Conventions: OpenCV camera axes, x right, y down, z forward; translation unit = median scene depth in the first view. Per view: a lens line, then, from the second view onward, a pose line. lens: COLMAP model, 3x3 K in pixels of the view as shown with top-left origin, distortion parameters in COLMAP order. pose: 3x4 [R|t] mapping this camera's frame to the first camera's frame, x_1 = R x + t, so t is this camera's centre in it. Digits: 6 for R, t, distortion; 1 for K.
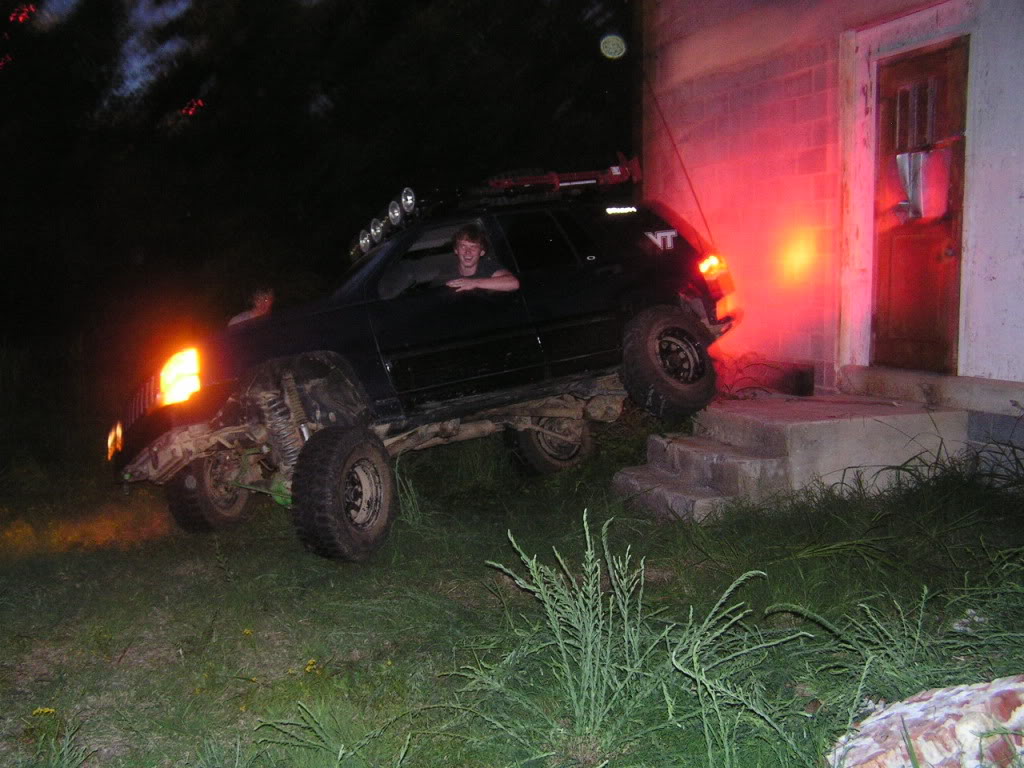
lens RADIAL K [[1182.1, 0, 484.6], [0, 1182.1, 385.4], [0, 0, 1]] dist [-0.251740, 0.609117]
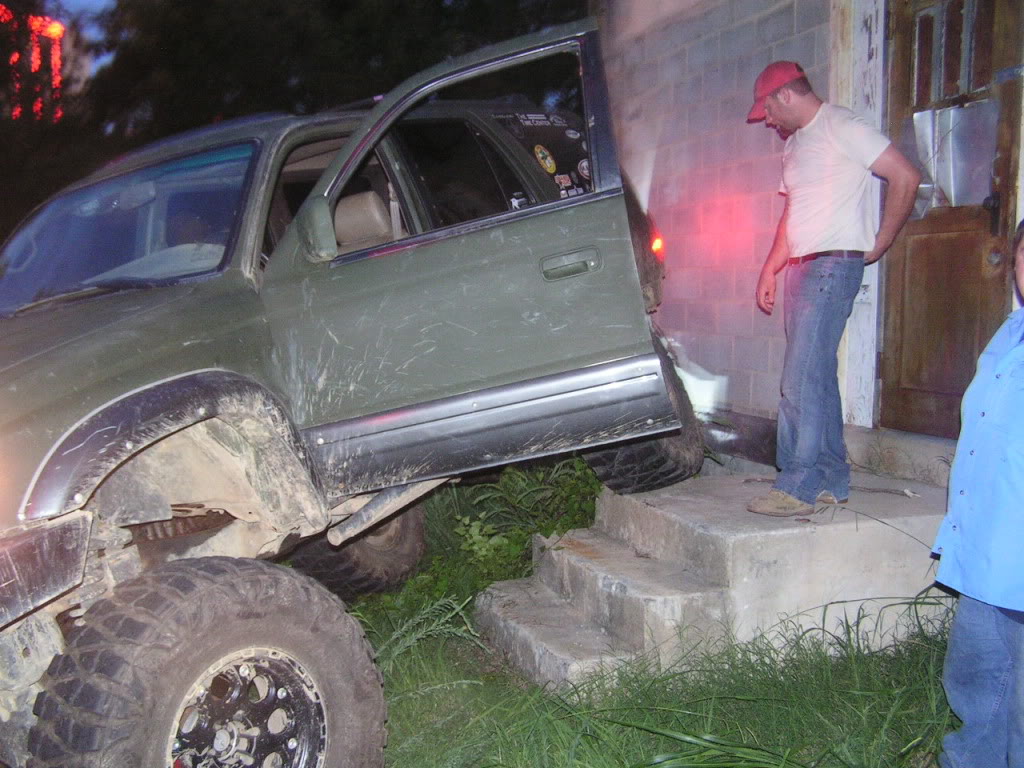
lens RADIAL K [[1182.1, 0, 484.6], [0, 1182.1, 385.4], [0, 0, 1]] dist [-0.251740, 0.609117]
pose [[0.999702, 0.007629, -0.023203, 0.127967], [-0.008029, 0.999820, -0.017192, -0.030132], [0.023068, 0.017373, 0.999583, 0.336052]]
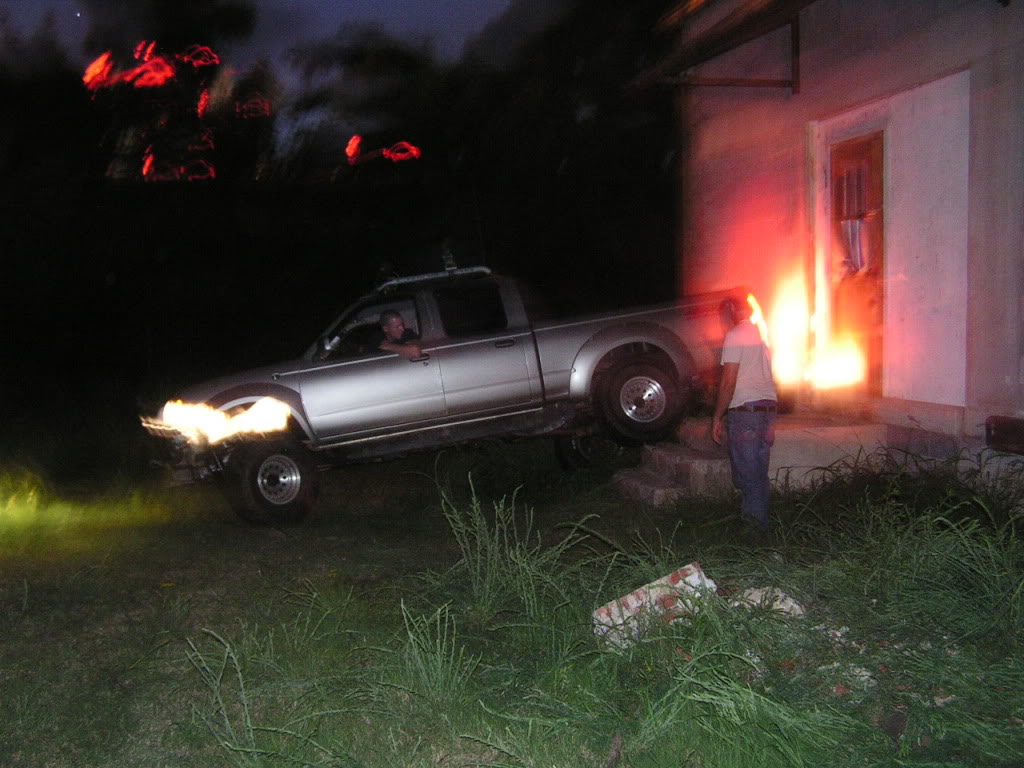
lens RADIAL K [[1168.8, 0, 483.6], [0, 1168.8, 386.4], [0, 0, 1]] dist [-0.117861, 0.165264]
pose [[0.989774, -0.003058, -0.142613, 0.151441], [-0.000625, 0.999668, -0.025776, 0.012289], [0.142644, 0.025602, 0.989443, -0.295871]]
